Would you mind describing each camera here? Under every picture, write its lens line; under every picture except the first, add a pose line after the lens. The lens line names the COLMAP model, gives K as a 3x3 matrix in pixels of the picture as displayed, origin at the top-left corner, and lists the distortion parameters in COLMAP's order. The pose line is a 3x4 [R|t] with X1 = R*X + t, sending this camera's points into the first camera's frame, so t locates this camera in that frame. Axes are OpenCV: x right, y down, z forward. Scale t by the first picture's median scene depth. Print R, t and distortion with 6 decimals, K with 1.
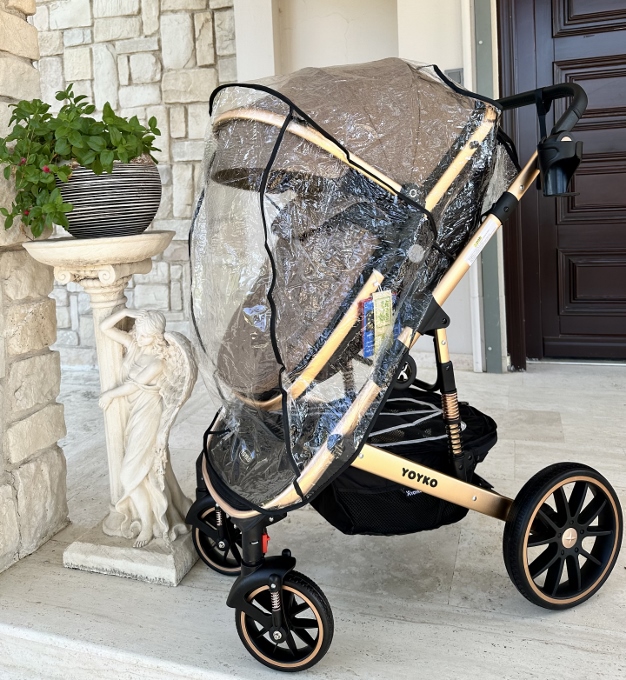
lens RADIAL K [[603.0, 0, 307.5], [0, 603.0, 247.9], [0, 0, 1]] dist [0.010635, -0.021386]
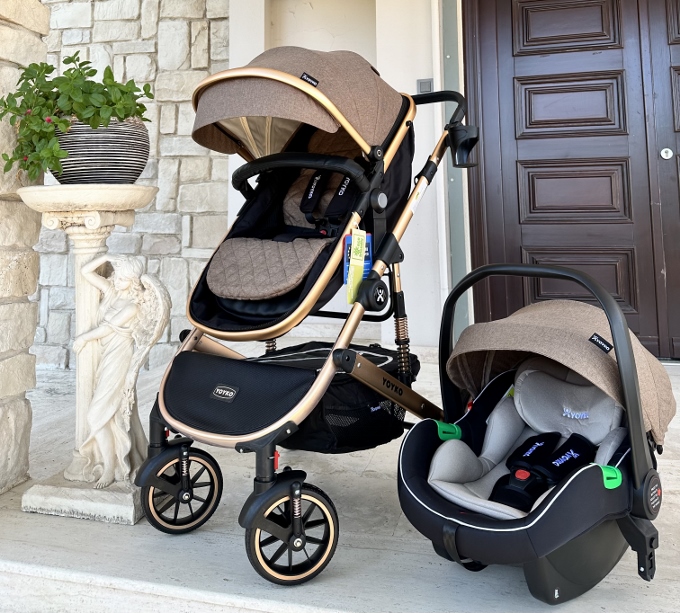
lens RADIAL K [[616.0, 0, 340.7], [0, 616.0, 167.9], [0, 0, 1]] dist [-0.000328, -0.014574]
pose [[0.996795, 0.041694, 0.068276, 0.034137], [-0.029801, 0.985545, -0.166770, 0.115933], [-0.074242, 0.164201, 0.983629, -0.141168]]
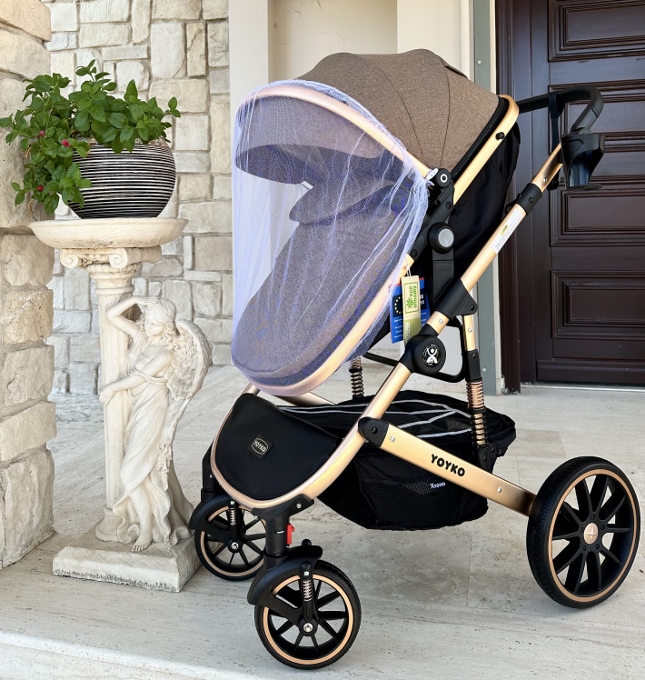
lens RADIAL K [[627.5, 0, 320.6], [0, 627.5, 244.7], [0, 0, 1]] dist [0.015876, -0.029152]
pose [[0.997305, 0.032597, 0.065732, -0.073053], [-0.028540, 0.997685, -0.061734, 0.070311], [-0.067592, 0.059691, 0.995926, -0.018286]]
